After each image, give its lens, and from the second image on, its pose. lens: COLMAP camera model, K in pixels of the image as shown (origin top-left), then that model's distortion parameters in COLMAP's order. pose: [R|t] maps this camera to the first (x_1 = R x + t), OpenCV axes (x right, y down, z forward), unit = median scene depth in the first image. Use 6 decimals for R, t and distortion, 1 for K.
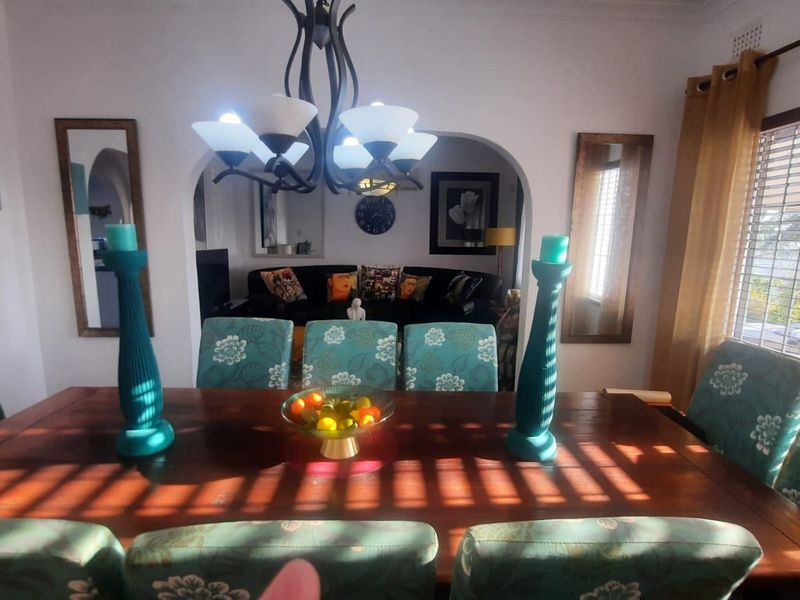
lens RADIAL K [[425.0, 0, 404.2], [0, 425.0, 302.6], [0, 0, 1]] dist [-0.003842, -0.010437]
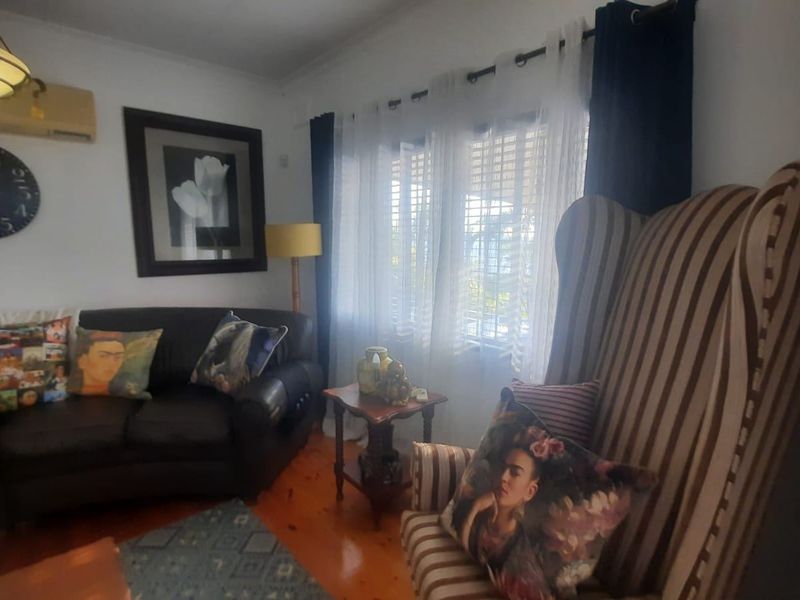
lens RADIAL K [[425.0, 0, 404.2], [0, 425.0, 302.6], [0, 0, 1]] dist [-0.003842, -0.010437]
pose [[0.768901, -0.110920, 0.629673, -0.017638], [0.105842, 0.993331, 0.045735, -0.082619], [-0.630546, 0.031480, 0.775513, 0.467007]]
